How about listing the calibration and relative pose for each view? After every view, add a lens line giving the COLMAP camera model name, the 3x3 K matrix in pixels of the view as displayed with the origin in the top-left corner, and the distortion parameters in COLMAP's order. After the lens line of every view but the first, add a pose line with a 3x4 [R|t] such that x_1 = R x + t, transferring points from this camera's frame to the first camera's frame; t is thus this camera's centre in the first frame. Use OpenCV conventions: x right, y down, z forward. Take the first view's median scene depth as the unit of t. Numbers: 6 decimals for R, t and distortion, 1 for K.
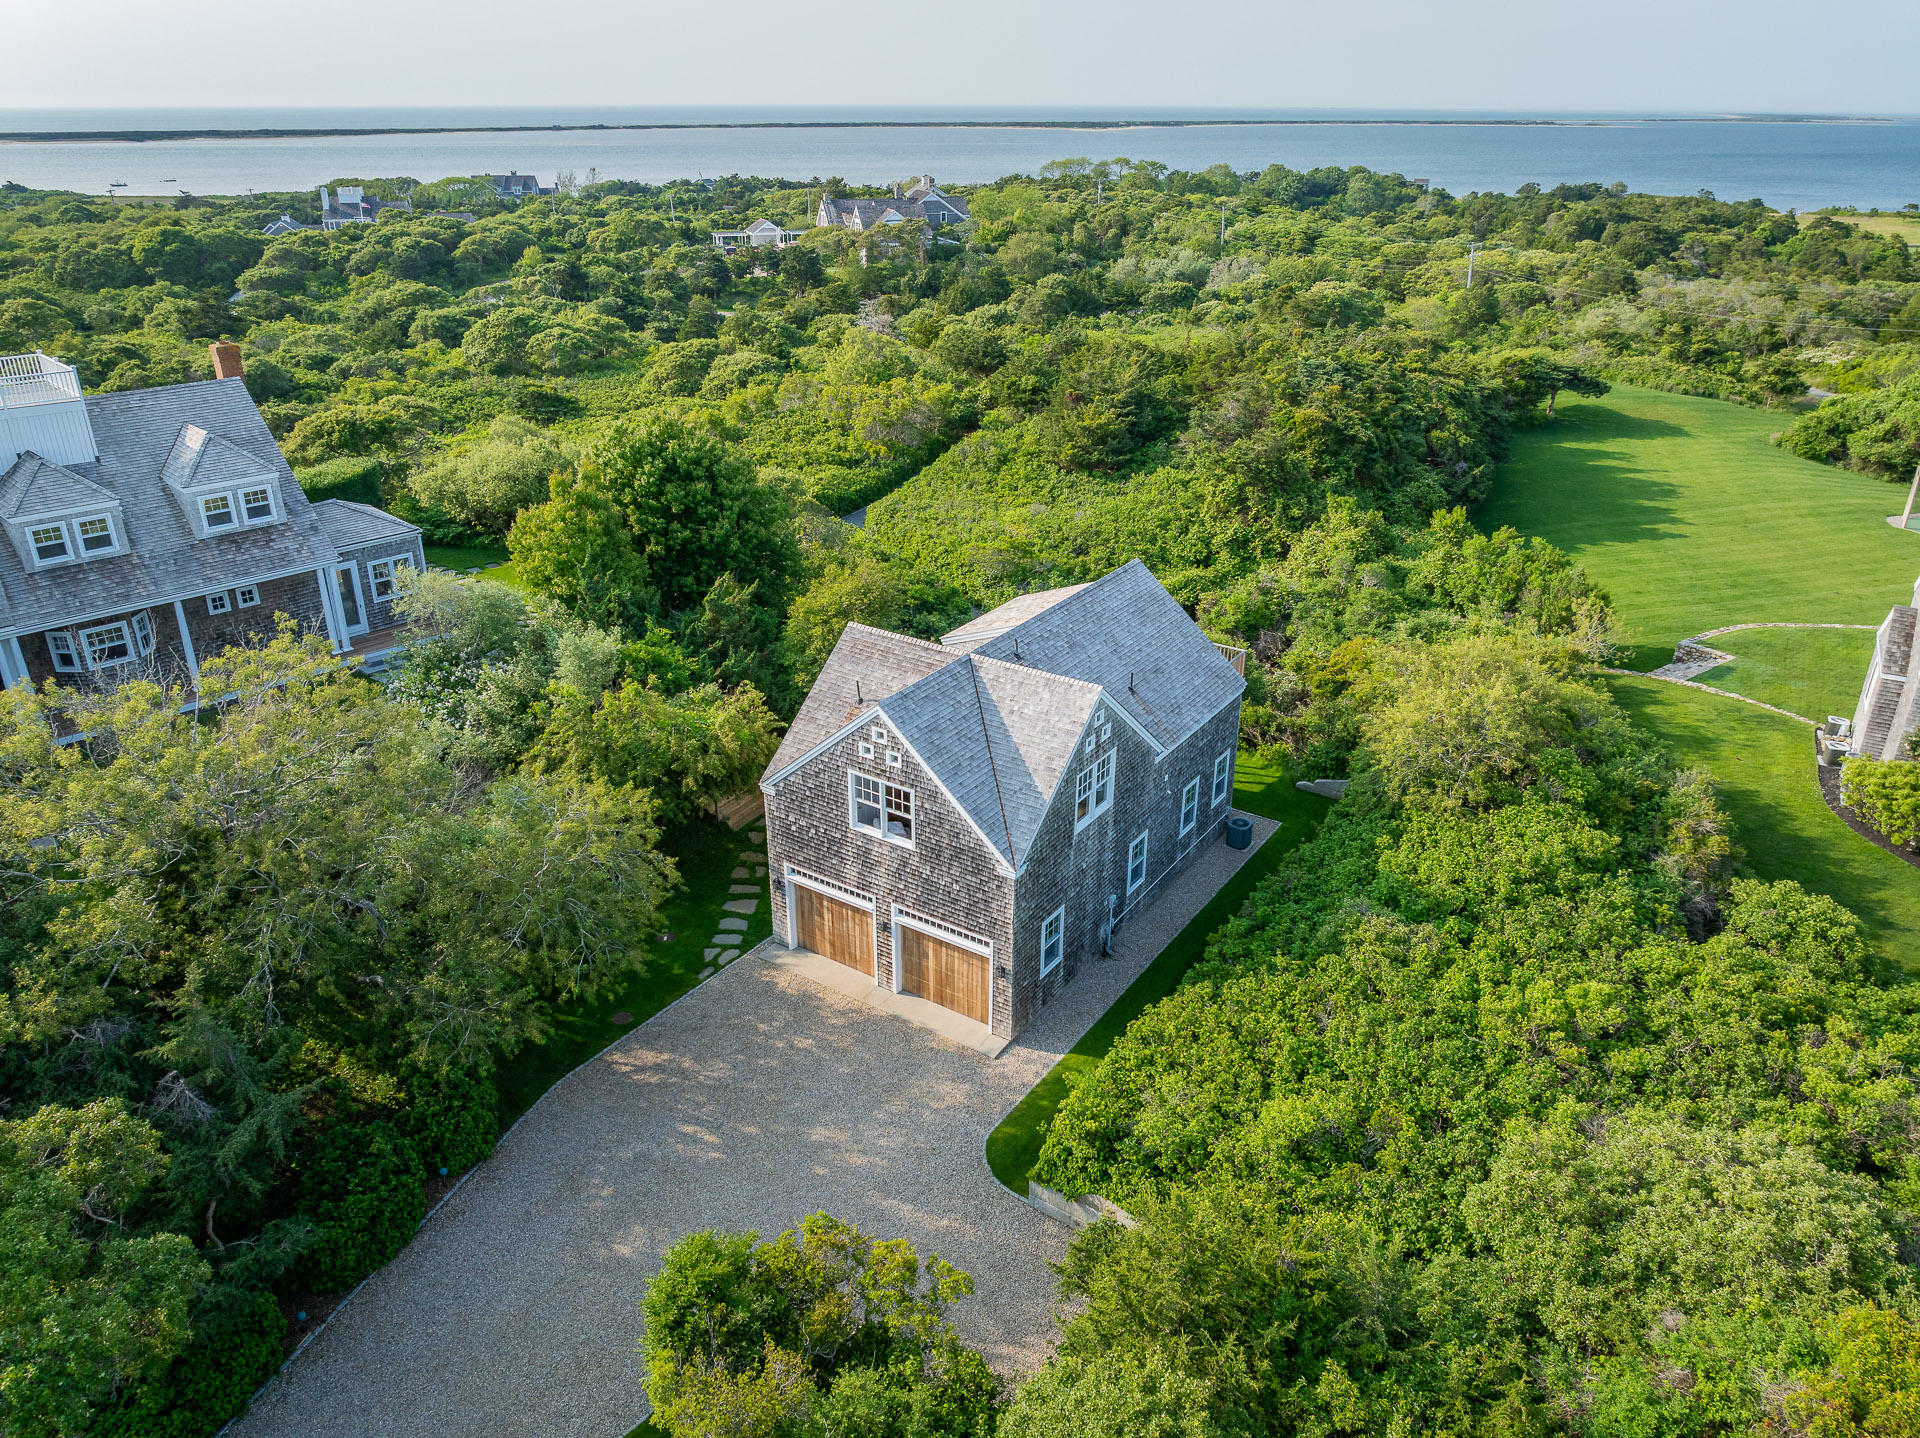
lens RADIAL K [[1305.4, 0, 960.0], [0, 1305.4, 719.0], [0, 0, 1]] dist [-0.026721, -0.000588]
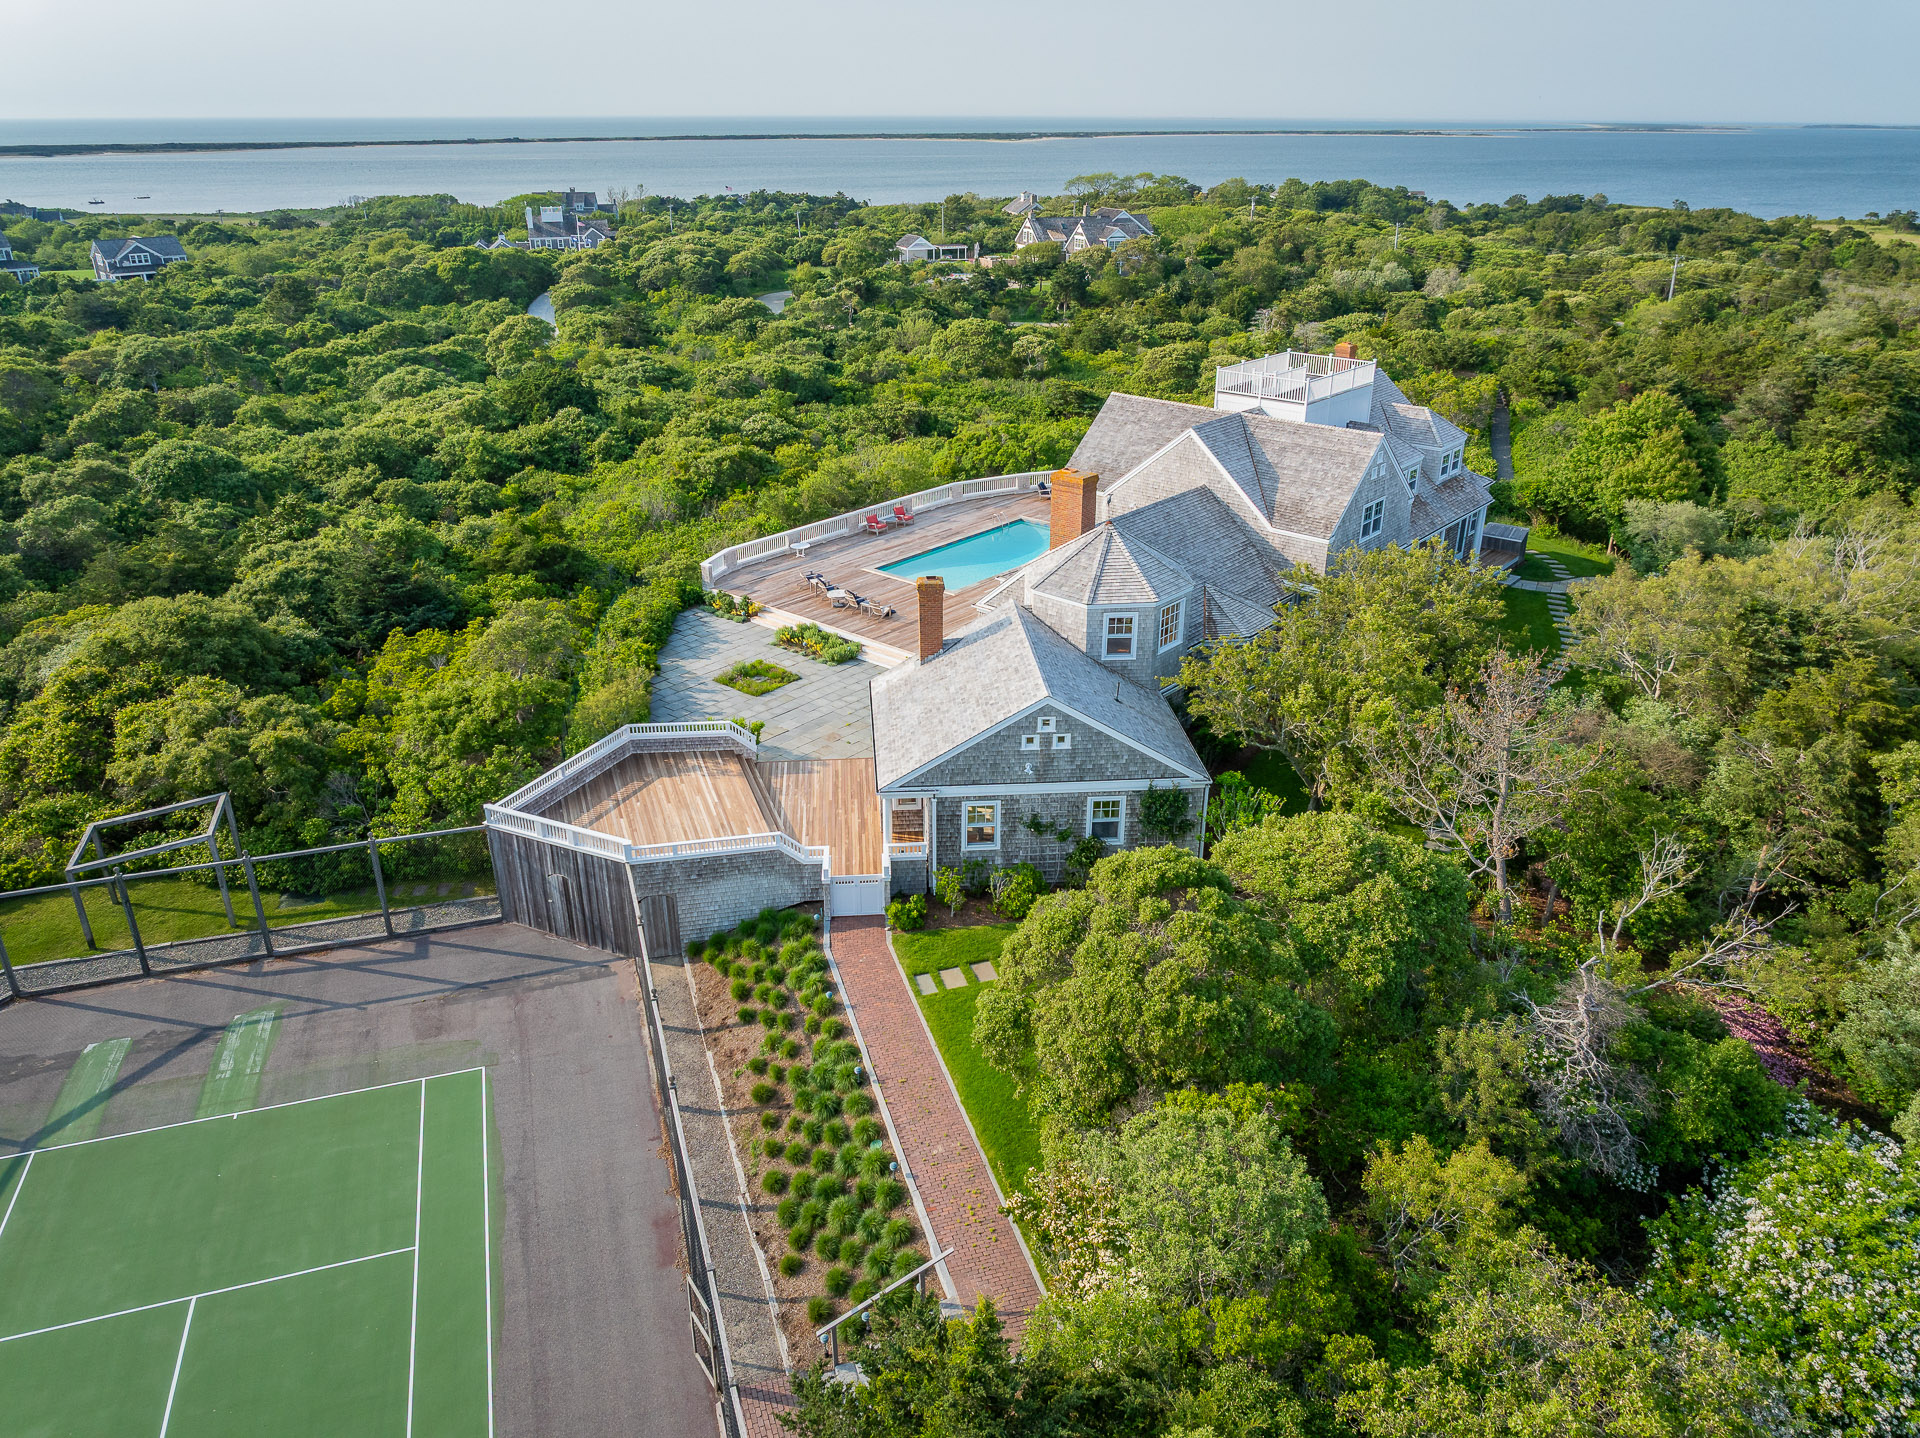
lens RADIAL K [[1333.4, 0, 960.0], [0, 1333.4, 719.0], [0, 0, 1]] dist [-0.036501, 0.008216]
pose [[0.995044, -0.040922, 0.090624, -0.136751], [0.042133, 0.999046, -0.011487, 0.011103], [-0.090067, 0.015248, 0.995819, -0.036545]]
